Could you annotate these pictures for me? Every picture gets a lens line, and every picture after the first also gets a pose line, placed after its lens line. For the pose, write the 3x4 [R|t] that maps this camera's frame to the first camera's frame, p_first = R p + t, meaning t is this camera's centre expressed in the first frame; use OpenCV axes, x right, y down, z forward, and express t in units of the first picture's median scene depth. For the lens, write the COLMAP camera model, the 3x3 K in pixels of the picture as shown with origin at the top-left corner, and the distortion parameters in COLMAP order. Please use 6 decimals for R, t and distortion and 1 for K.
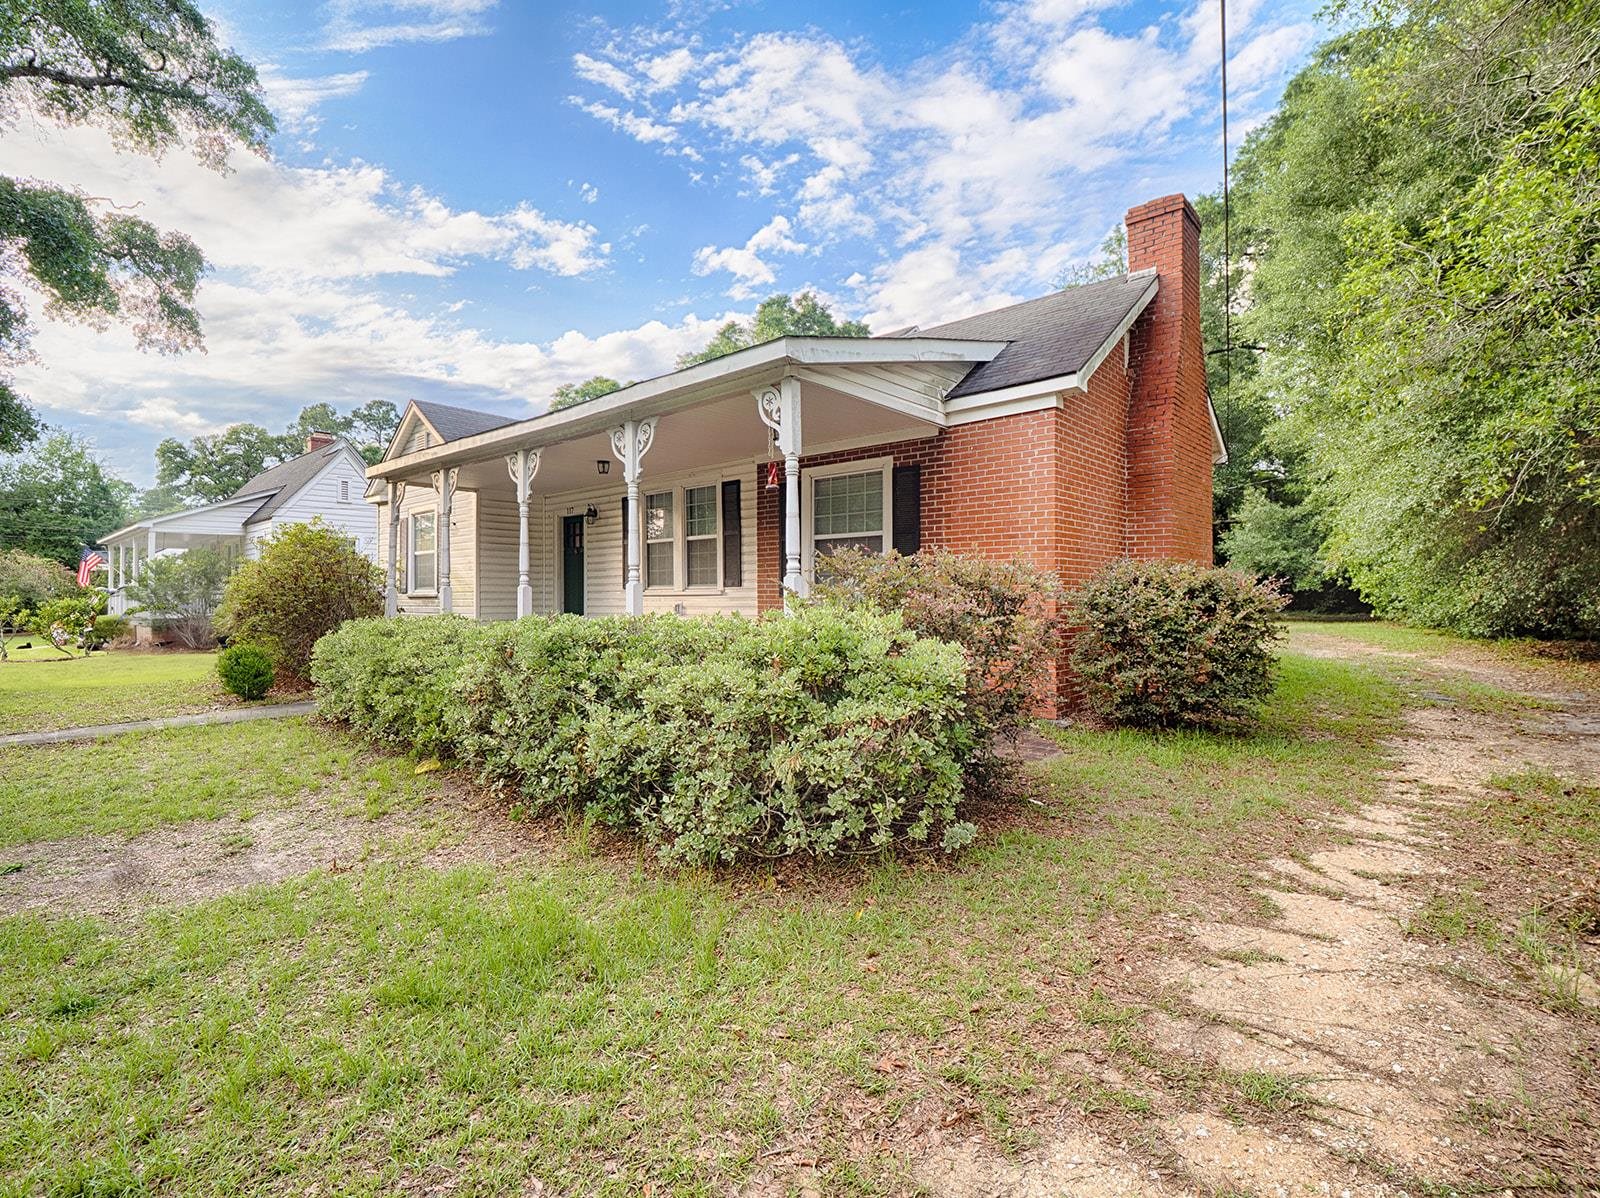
lens RADIAL K [[781.6, 0, 803.8], [0, 781.6, 586.4], [0, 0, 1]] dist [-0.014341, -0.005543]
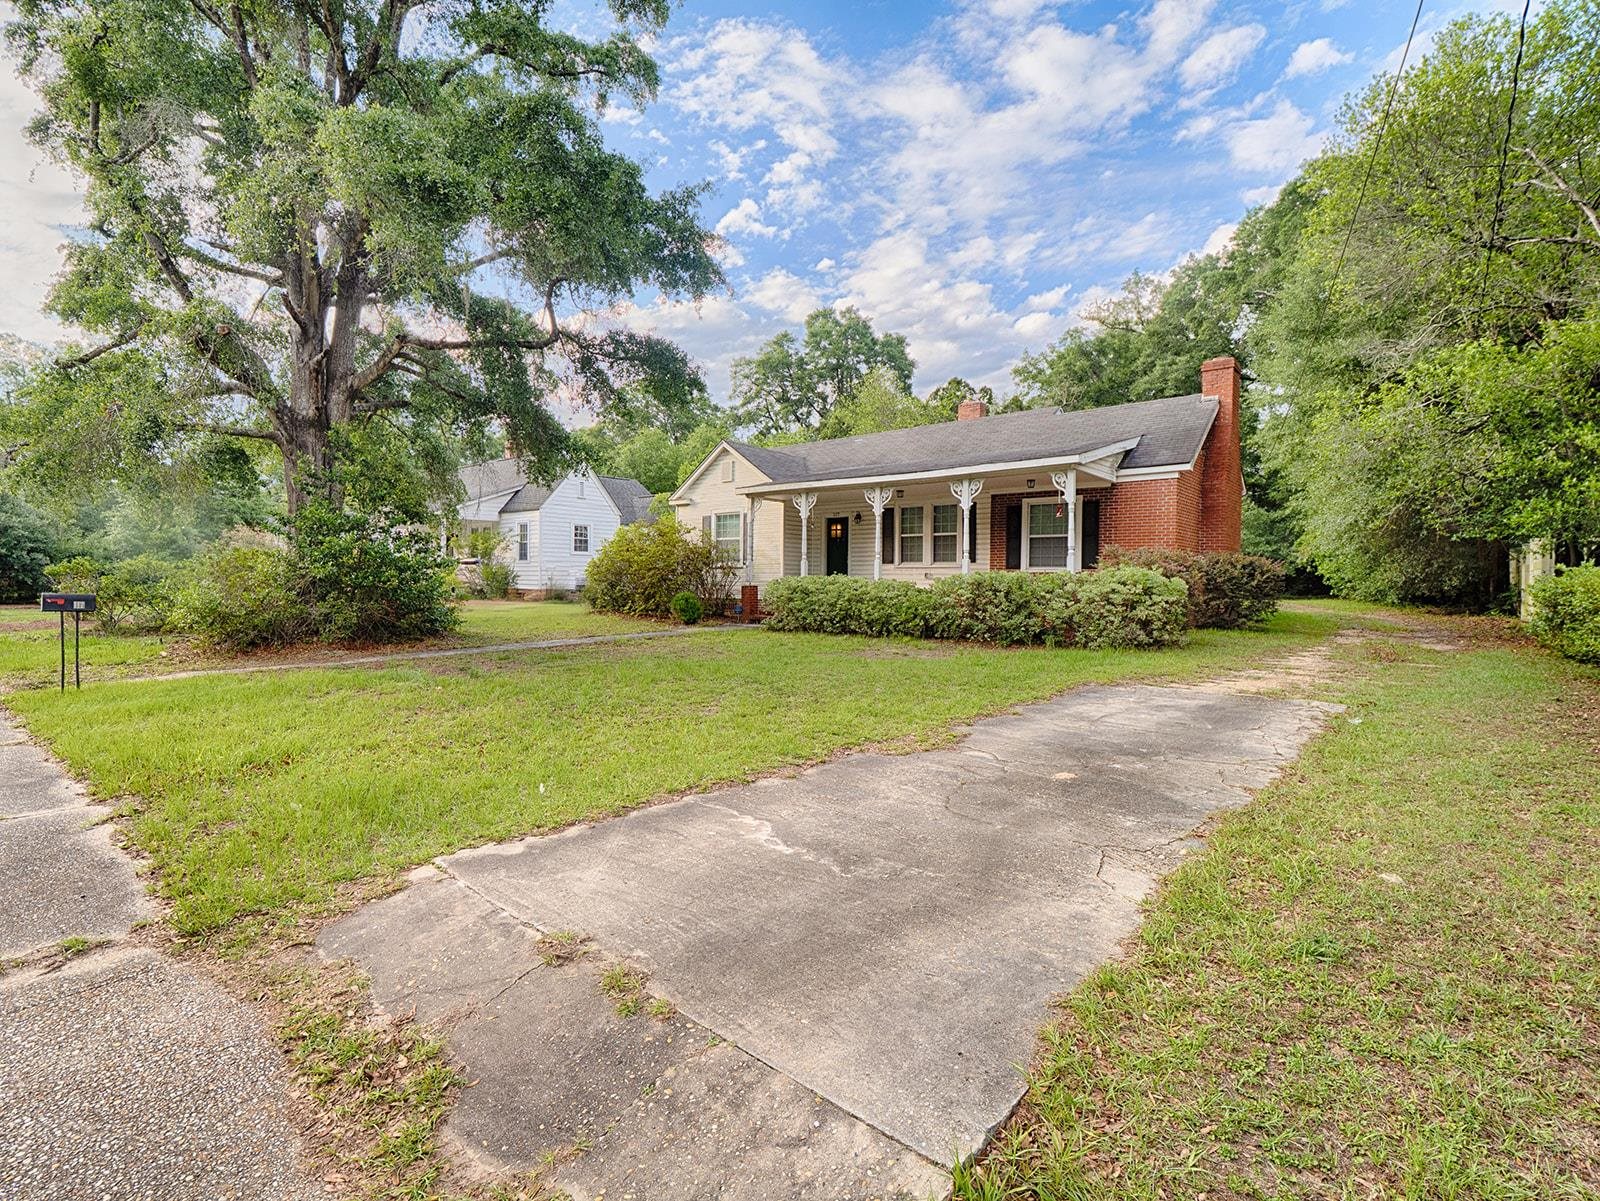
lens RADIAL K [[781.6, 0, 796.9], [0, 781.6, 594.2], [0, 0, 1]] dist [-0.014341, -0.005543]
pose [[0.999661, 0.014080, 0.021909, -0.516262], [-0.014750, 0.999418, 0.030769, 0.022555], [-0.021463, -0.031082, 0.999286, -0.750273]]
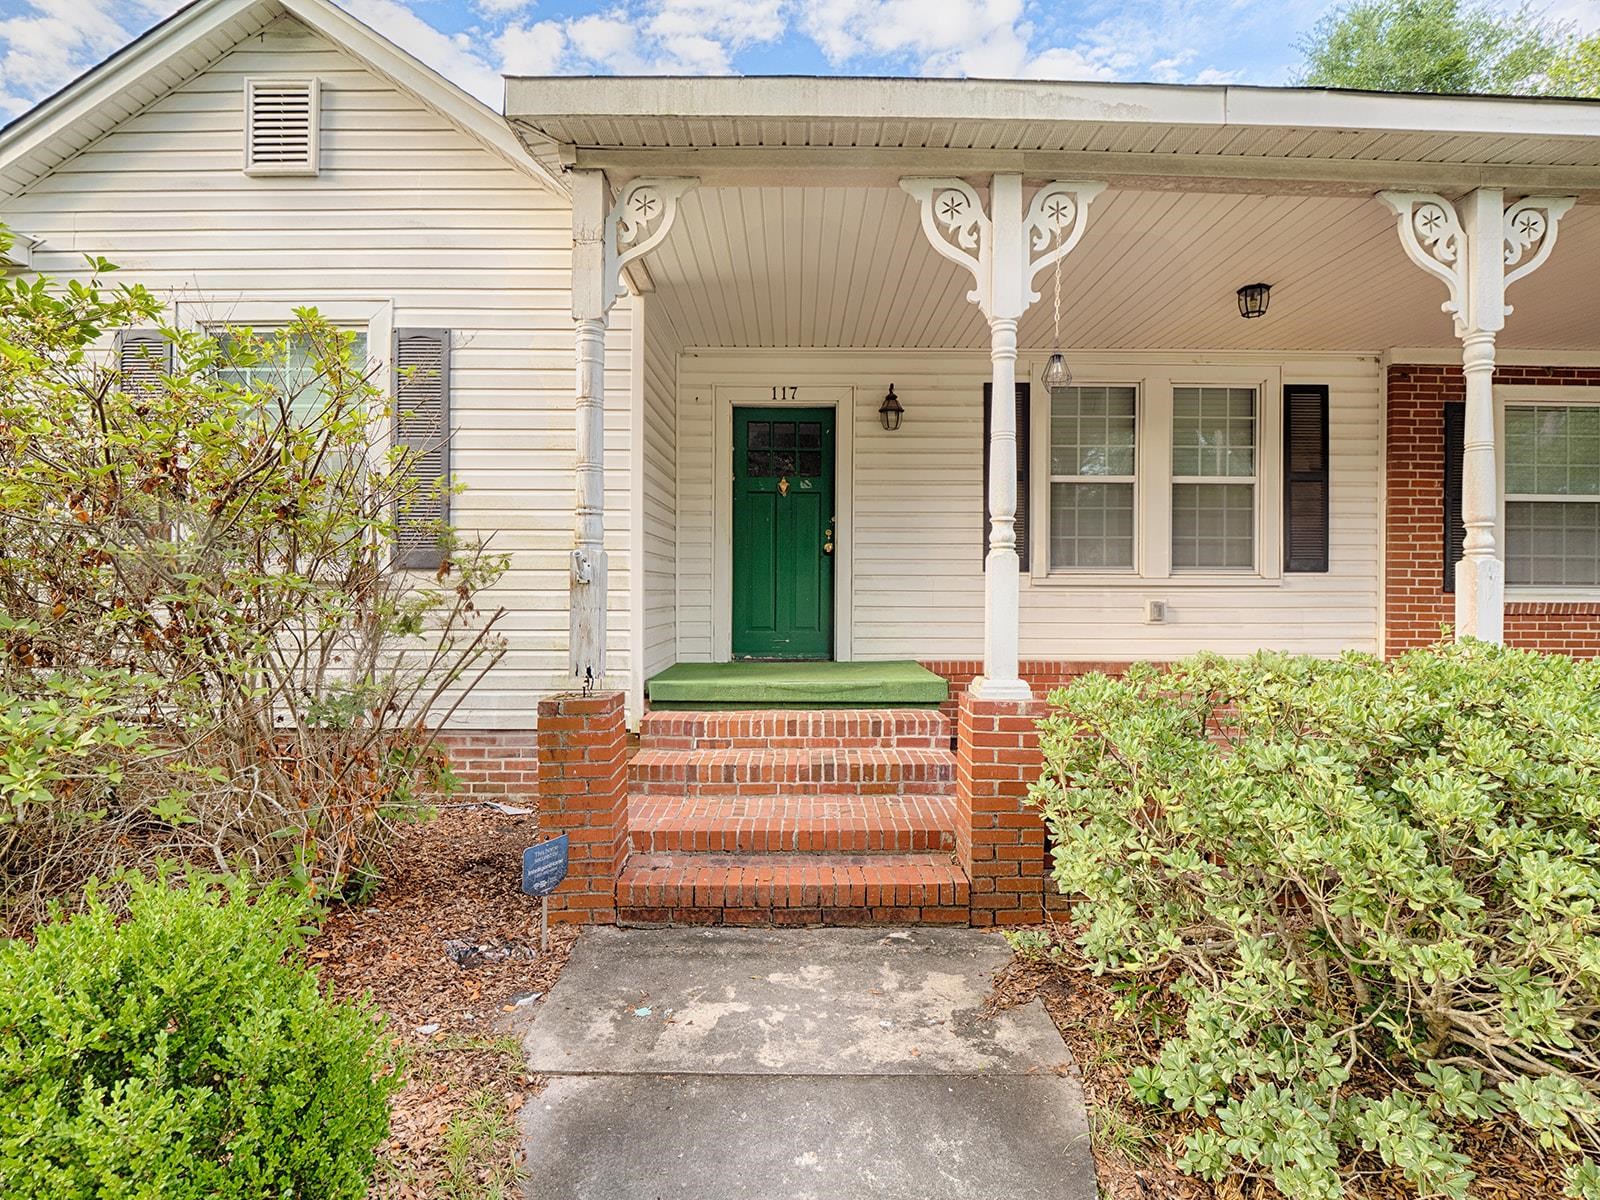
lens RADIAL K [[781.6, 0, 807.9], [0, 781.6, 592.6], [0, 0, 1]] dist [-0.014341, -0.005543]
pose [[0.740254, 0.003647, 0.672317, -0.736429], [-0.017328, 0.999757, 0.013655, 0.014057], [-0.672104, -0.021758, 0.740137, 0.825670]]
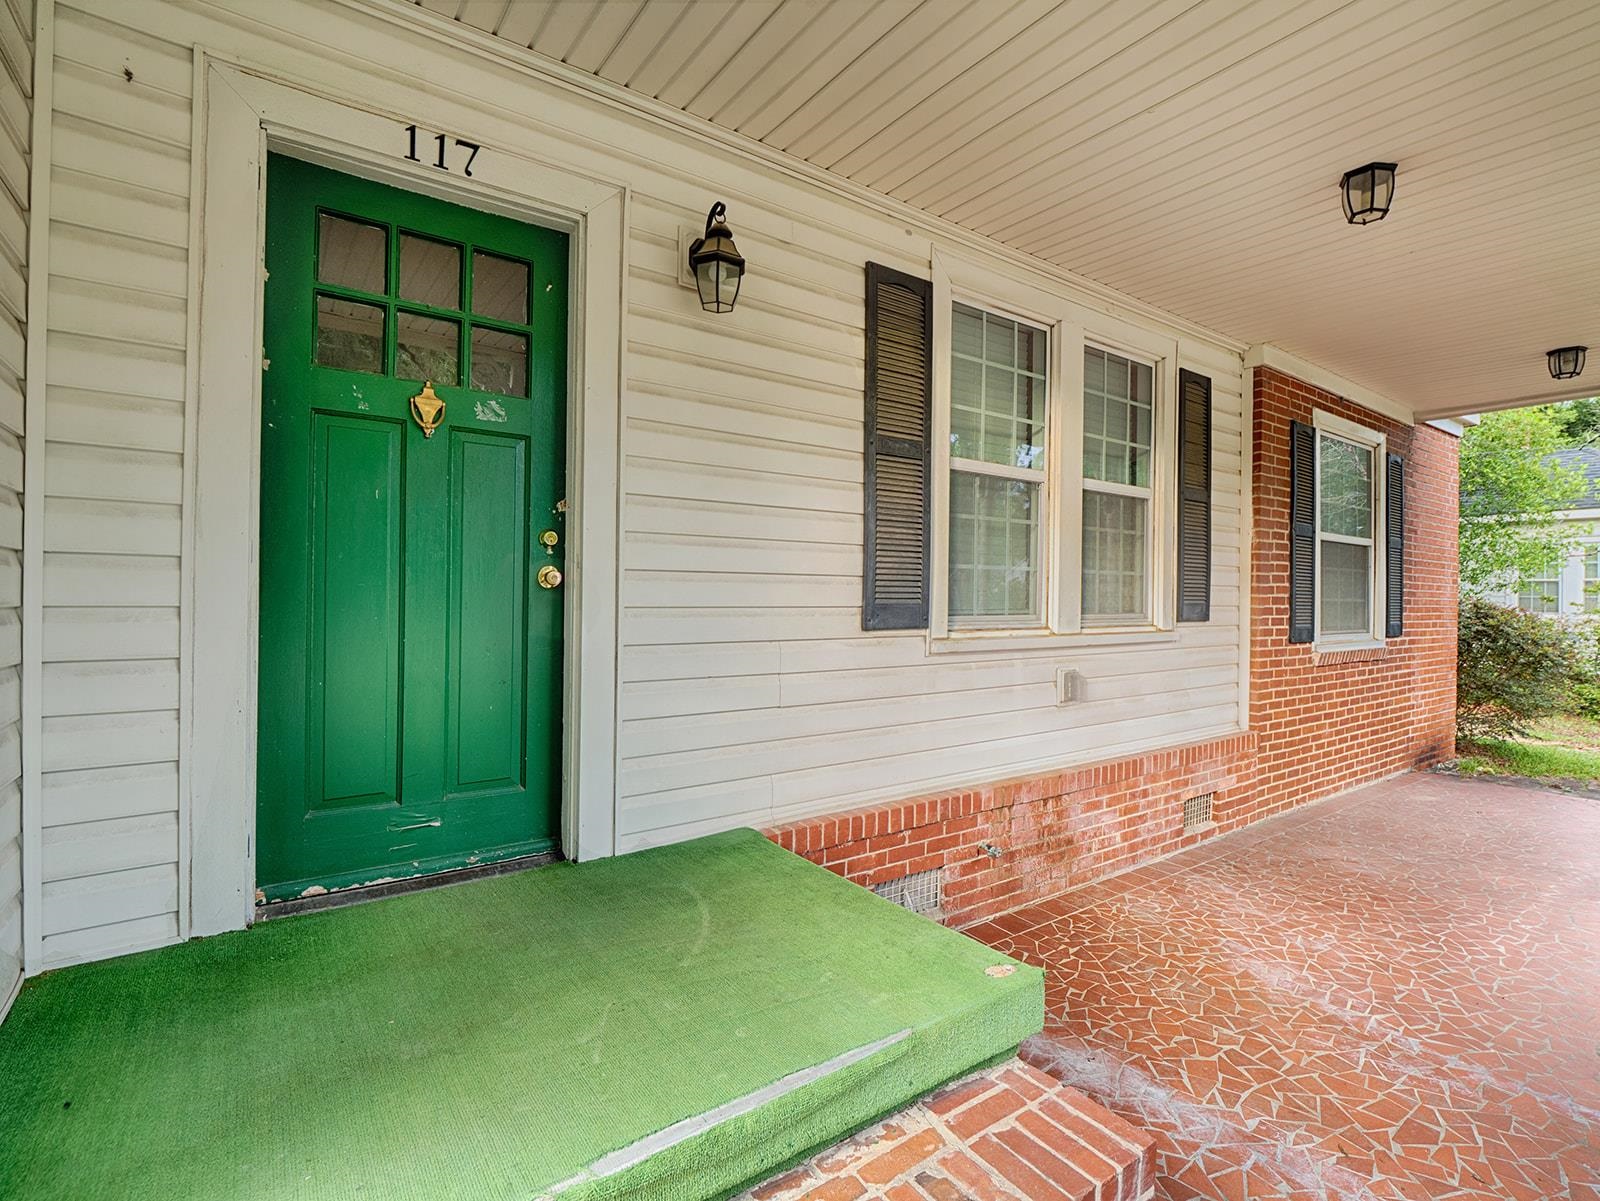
lens RADIAL K [[781.6, 0, 812.6], [0, 781.6, 600.5], [0, 0, 1]] dist [-0.014341, -0.005543]
pose [[0.206860, 0.015151, 0.978253, -0.548944], [-0.015099, 0.999810, -0.012292, -0.002549], [-0.978254, -0.012228, 0.207050, 1.115575]]
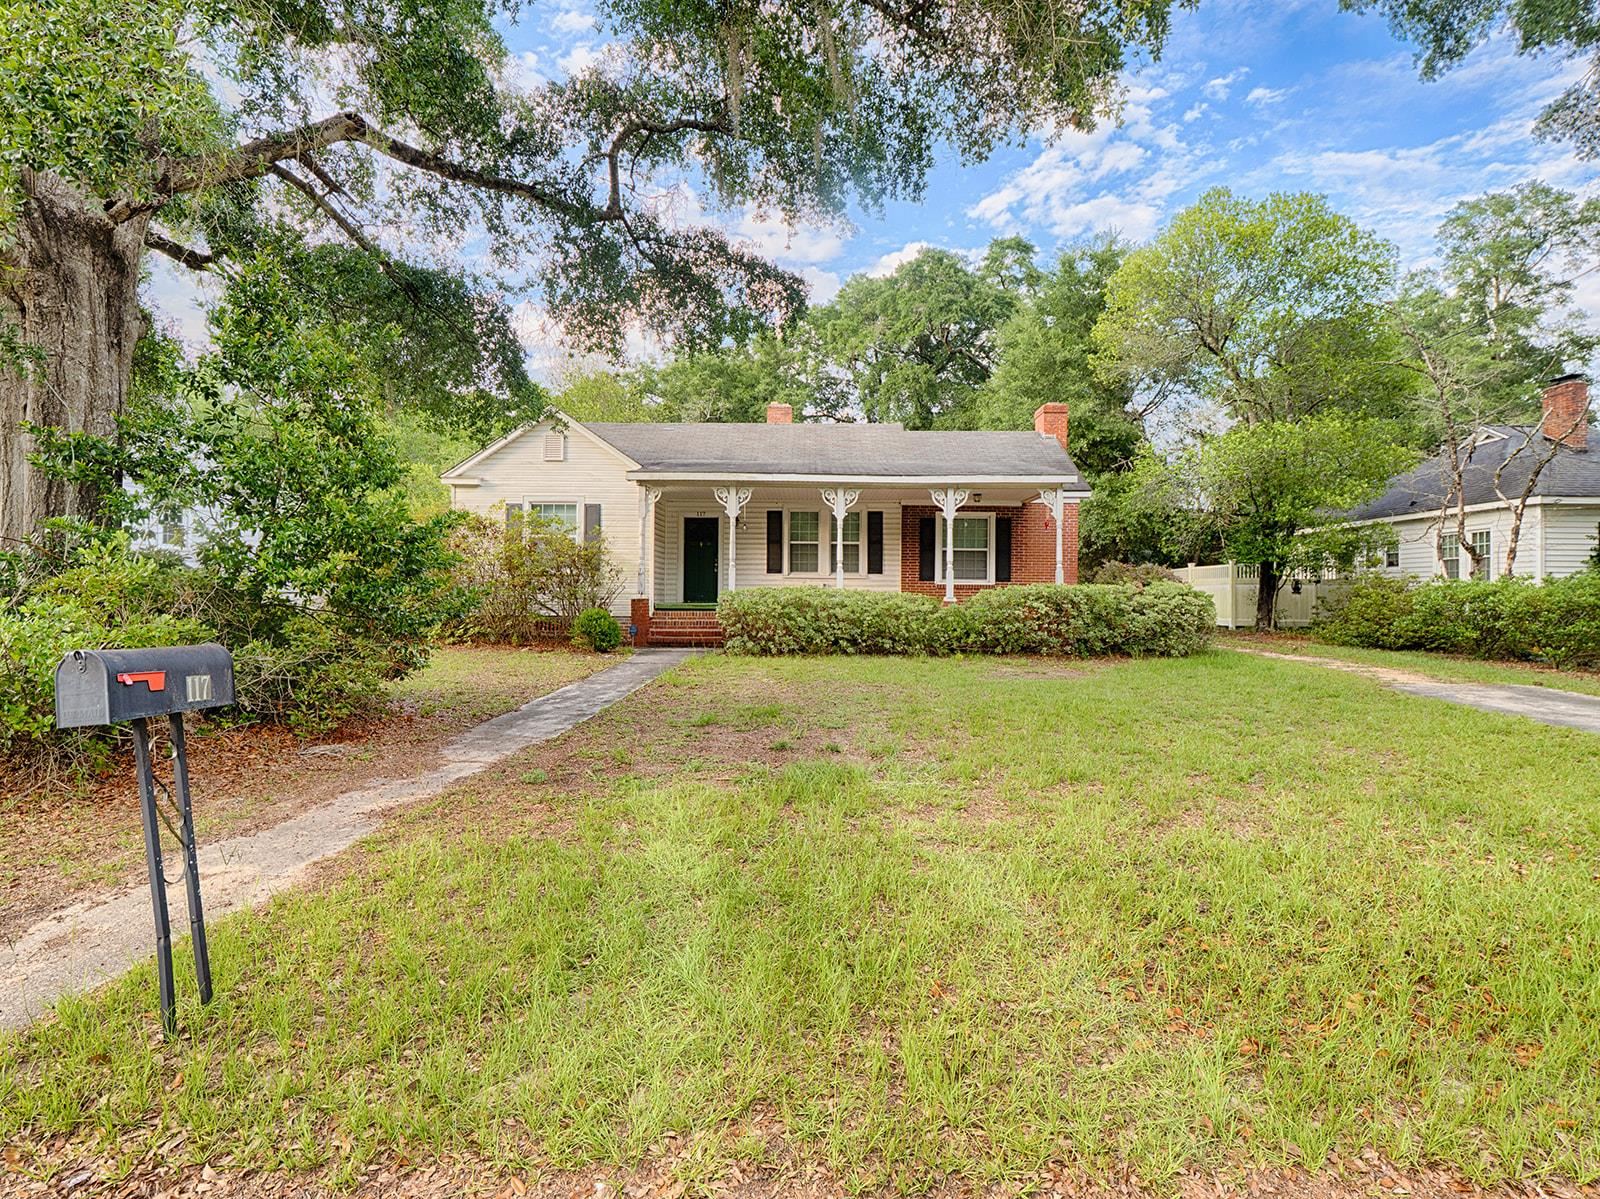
lens RADIAL K [[781.6, 0, 810.2], [0, 781.6, 597.8], [0, 0, 1]] dist [-0.014341, -0.005543]
pose [[0.752066, 0.009804, 0.659015, -1.311519], [-0.022173, 0.999700, 0.010431, 0.037676], [-0.658715, -0.022457, 0.752058, -0.181836]]
